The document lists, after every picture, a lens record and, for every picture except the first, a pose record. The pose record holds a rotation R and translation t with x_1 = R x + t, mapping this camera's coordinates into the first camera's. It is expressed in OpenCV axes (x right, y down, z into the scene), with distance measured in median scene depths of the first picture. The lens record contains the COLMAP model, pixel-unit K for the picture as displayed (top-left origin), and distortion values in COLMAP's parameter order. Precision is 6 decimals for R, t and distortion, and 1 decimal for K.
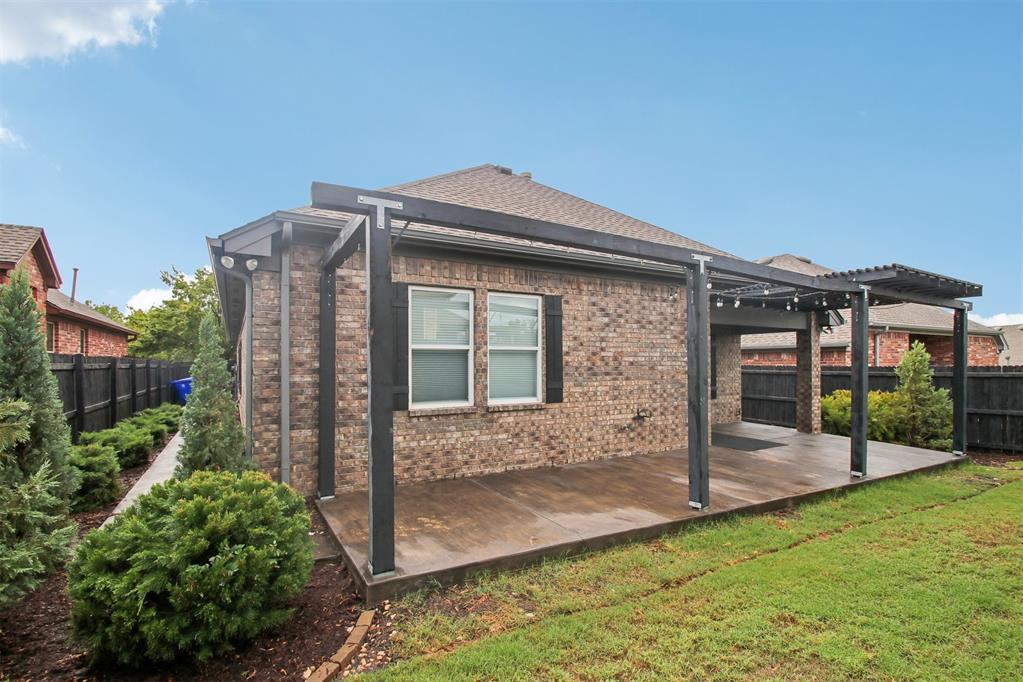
lens RADIAL K [[482.2, 0, 503.9], [0, 482.2, 362.8], [0, 0, 1]] dist [-0.003576, -0.000382]
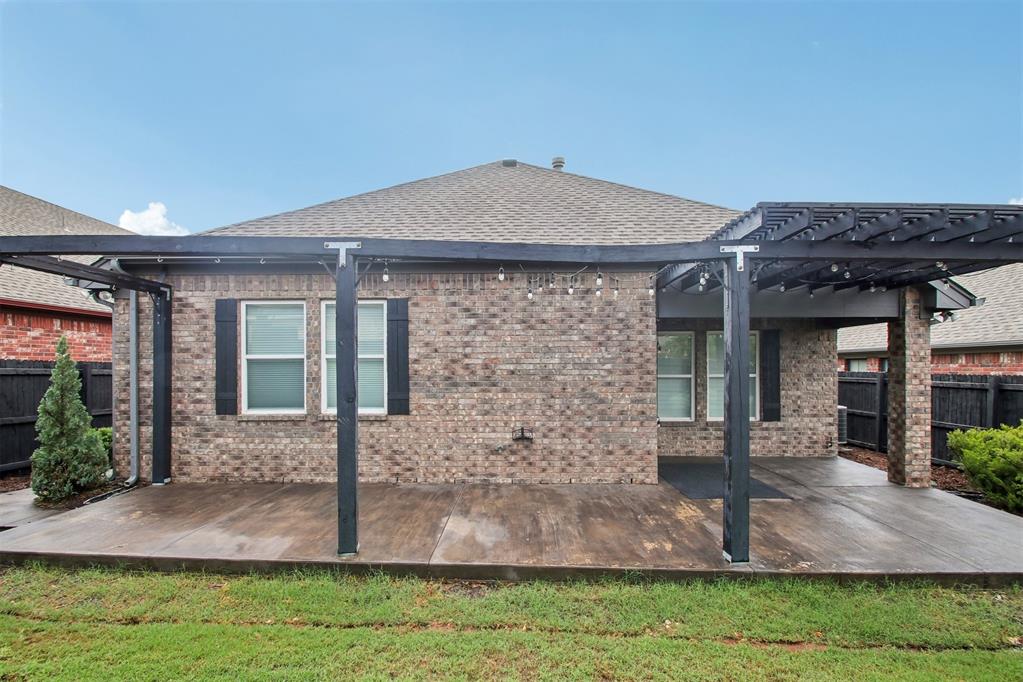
lens RADIAL K [[482.2, 0, 514.2], [0, 482.2, 368.5], [0, 0, 1]] dist [-0.003576, -0.000382]
pose [[0.862609, 0.001864, -0.505868, 0.741313], [0.000484, 0.999990, 0.004511, -0.009583], [0.505871, -0.004136, 0.862599, 0.308717]]
